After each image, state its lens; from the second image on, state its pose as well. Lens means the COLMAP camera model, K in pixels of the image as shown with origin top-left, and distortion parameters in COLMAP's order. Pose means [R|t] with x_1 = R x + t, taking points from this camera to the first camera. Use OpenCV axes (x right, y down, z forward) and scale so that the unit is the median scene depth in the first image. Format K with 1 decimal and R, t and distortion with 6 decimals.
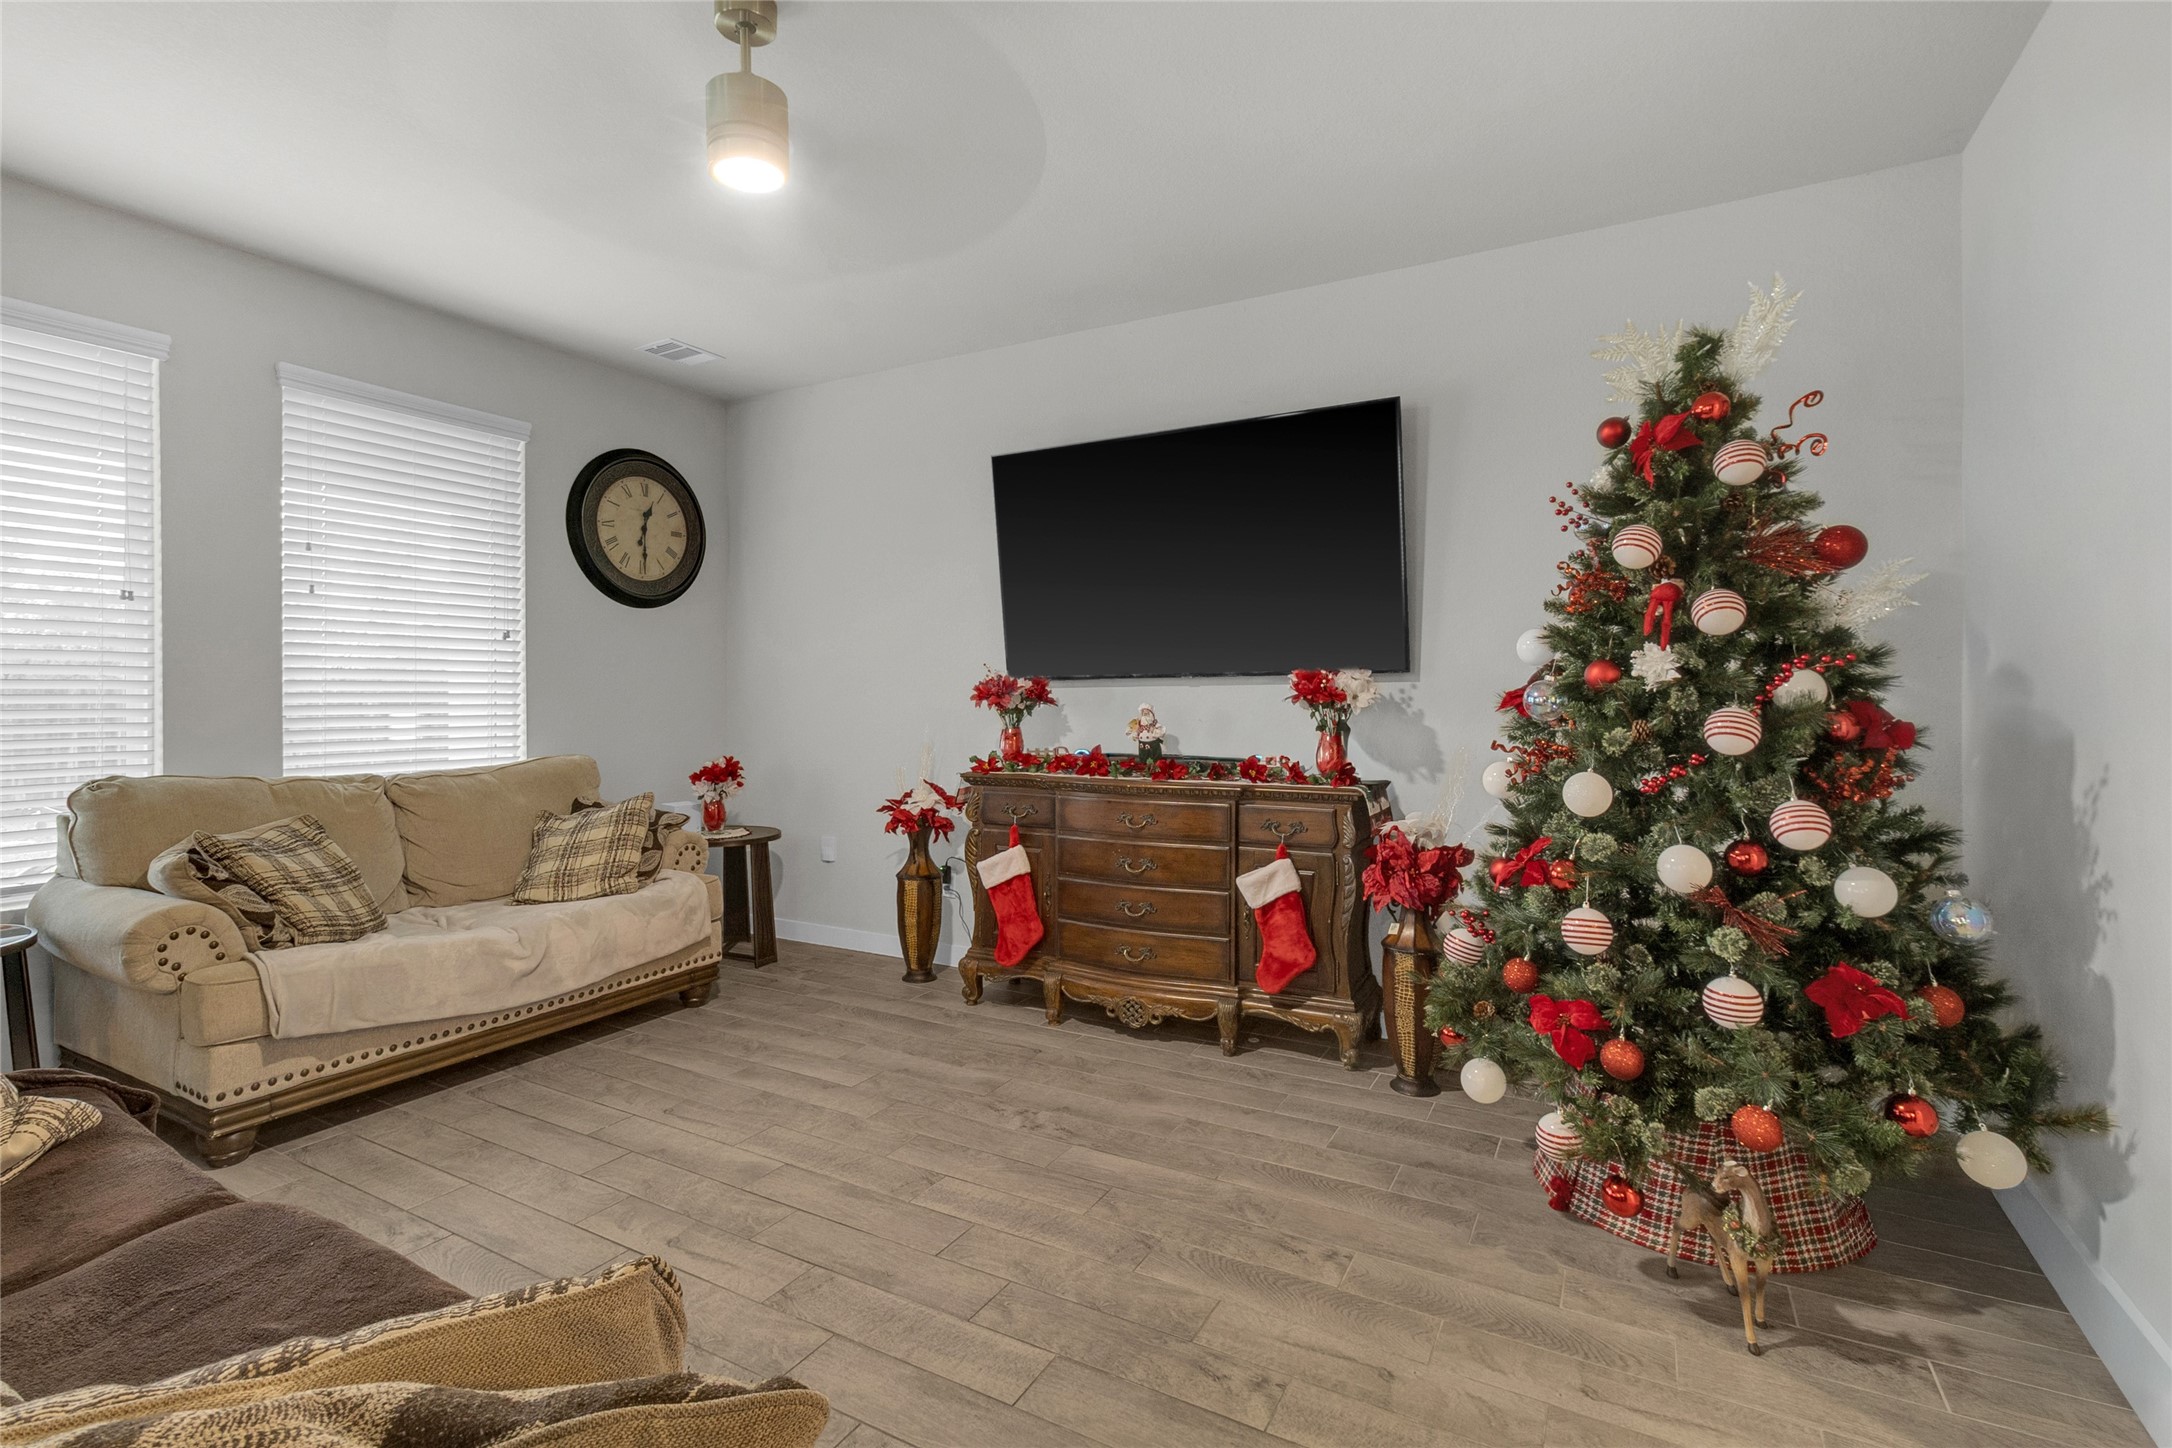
lens RADIAL K [[995.4, 0, 1086.0], [0, 995.4, 705.1], [0, 0, 1]] dist [-0.001161, 0.000418]
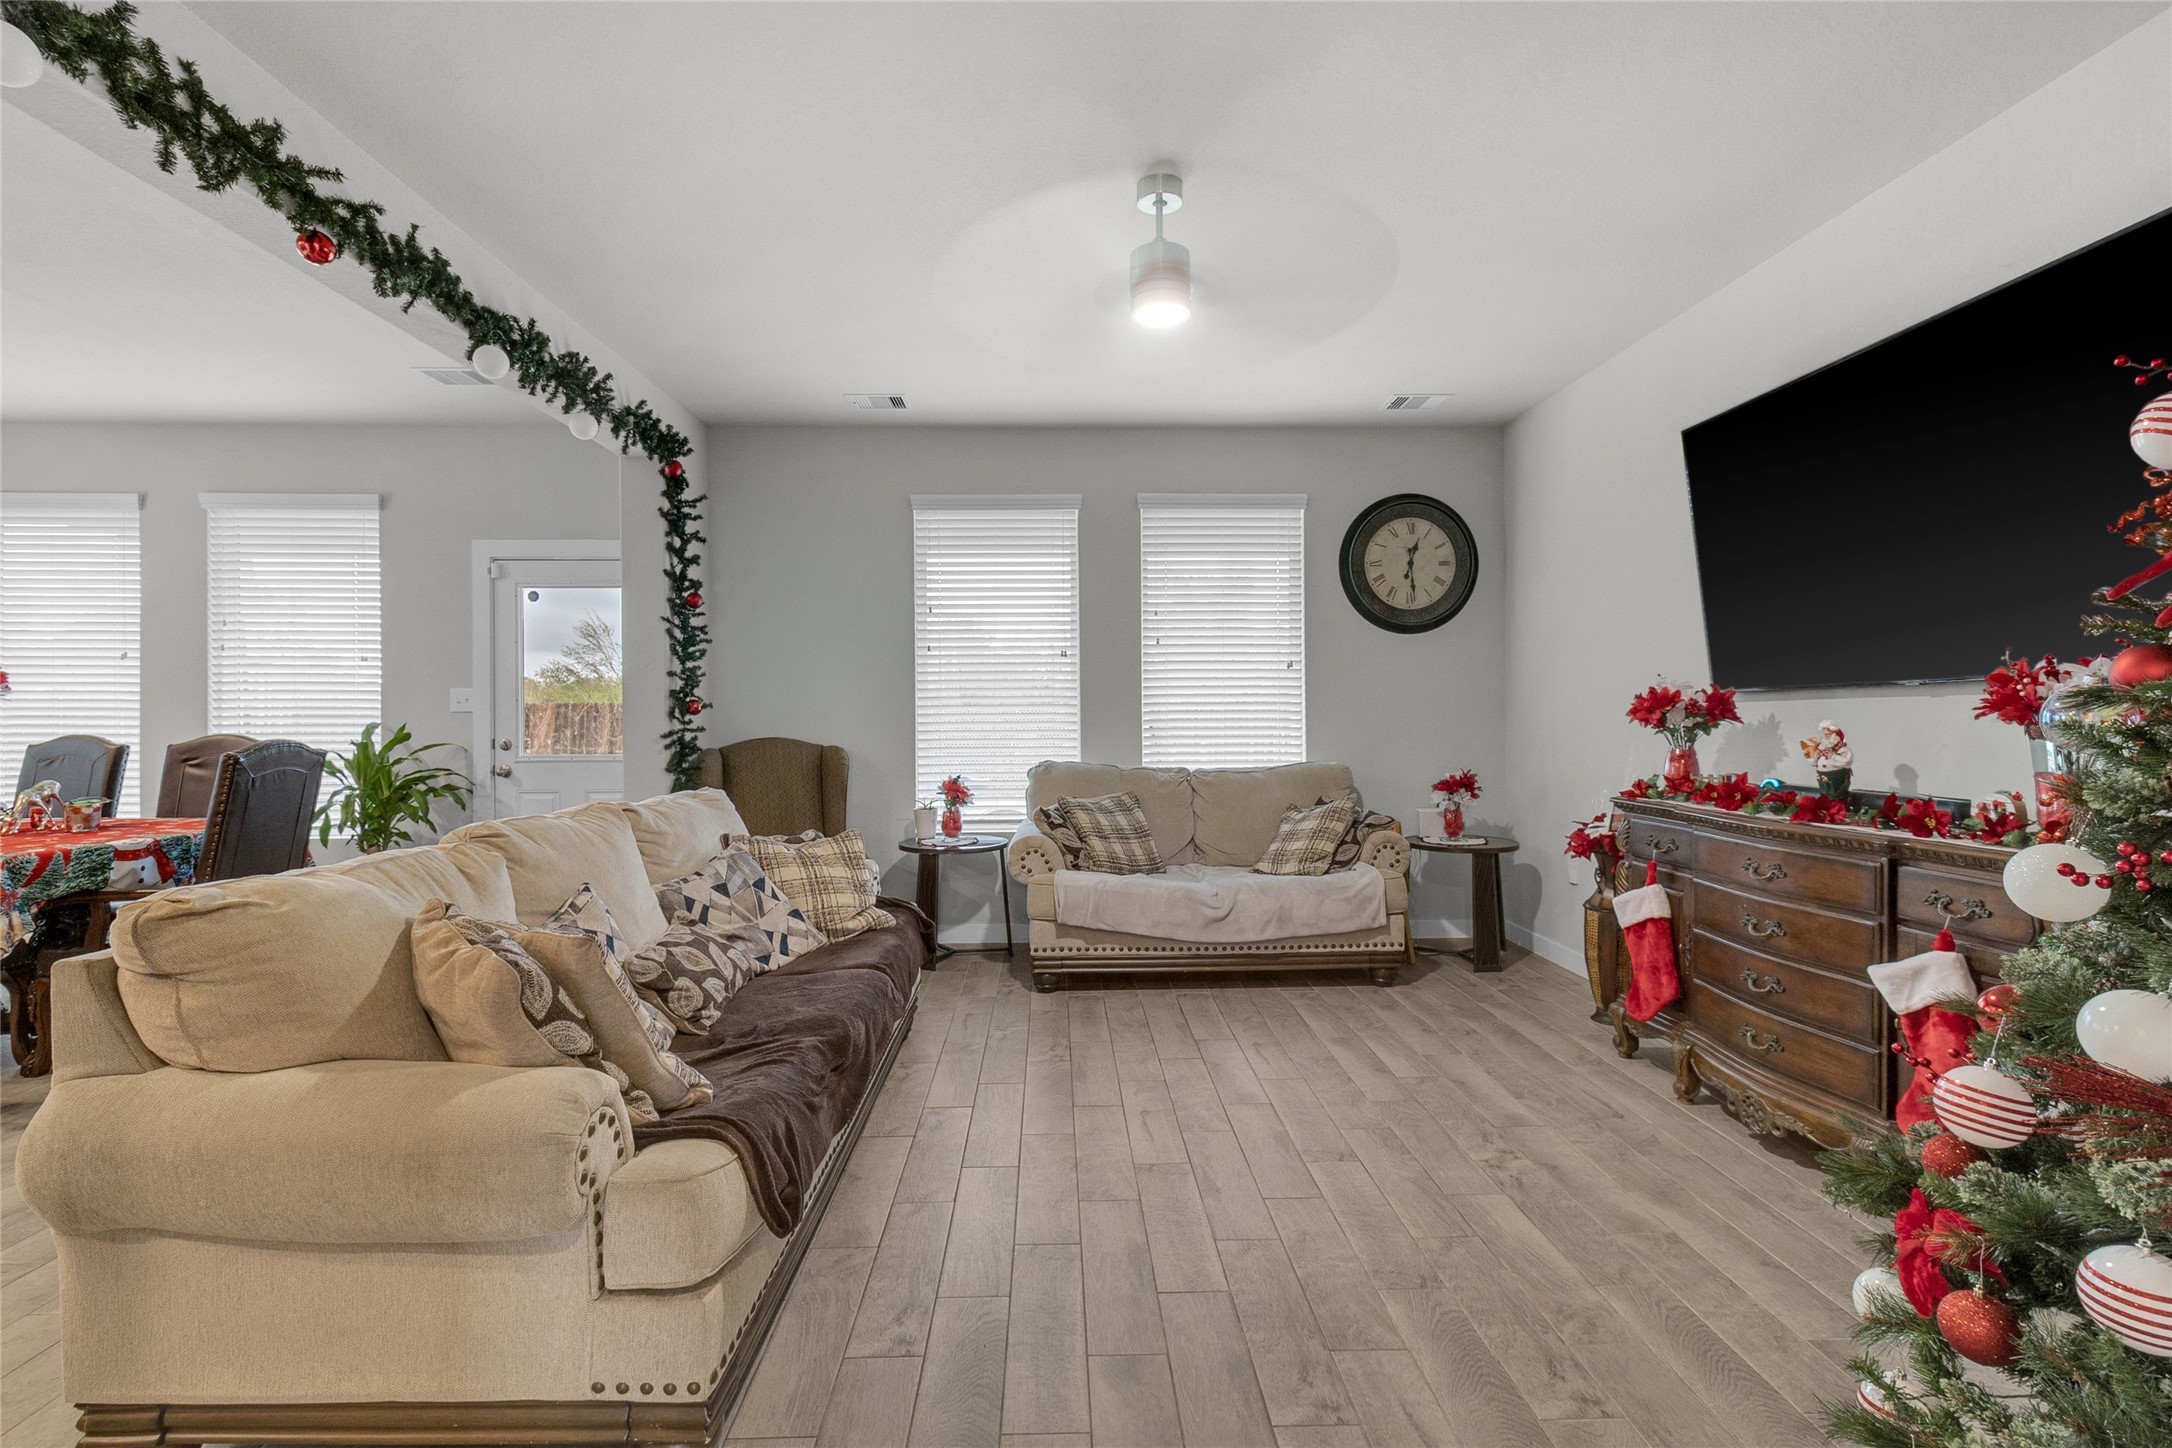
lens RADIAL K [[995.4, 0, 1084.1], [0, 995.4, 729.7], [0, 0, 1]] dist [-0.001161, 0.000418]
pose [[0.515518, 0.012533, -0.856787, 0.423669], [-0.003765, 0.999917, 0.012361, -0.002181], [0.856871, -0.003146, 0.515522, 0.133835]]
